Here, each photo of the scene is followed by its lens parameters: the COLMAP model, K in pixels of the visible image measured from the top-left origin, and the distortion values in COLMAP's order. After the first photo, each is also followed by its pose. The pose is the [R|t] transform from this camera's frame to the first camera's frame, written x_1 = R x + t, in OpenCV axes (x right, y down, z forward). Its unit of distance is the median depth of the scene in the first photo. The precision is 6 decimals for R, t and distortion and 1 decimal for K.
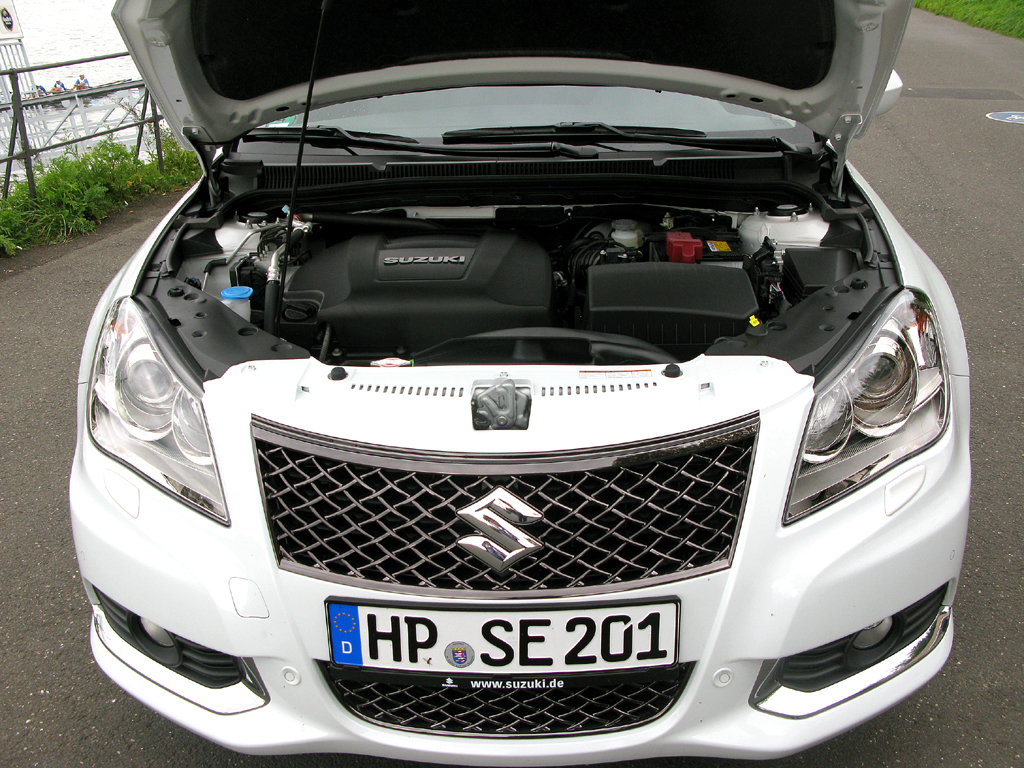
lens RADIAL K [[1003.4, 0, 516.6], [0, 1003.4, 384.9], [0, 0, 1]] dist [-0.156498, 0.000000]
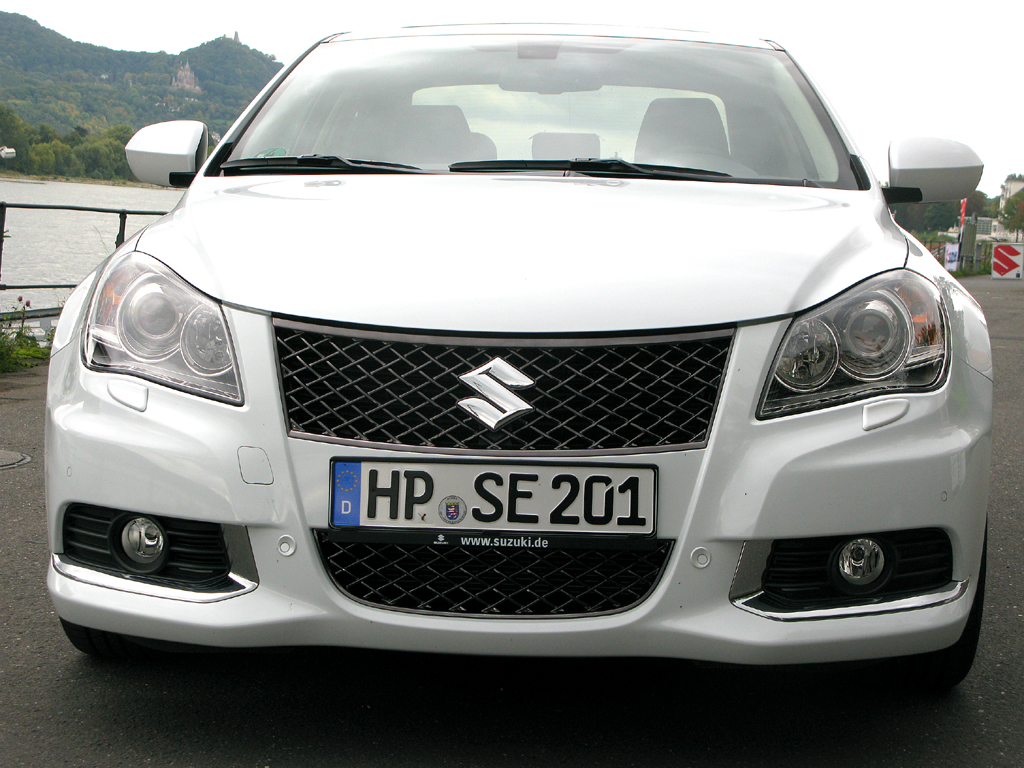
lens RADIAL K [[2033.5, 0, 511.0], [0, 2033.5, 383.7], [0, 0, 1]] dist [-0.150114, 0.000000]
pose [[0.998873, 0.045611, -0.013121, 0.028700], [-0.047404, 0.945277, -0.322807, 0.852066], [-0.002320, 0.323065, 0.946374, -1.134833]]
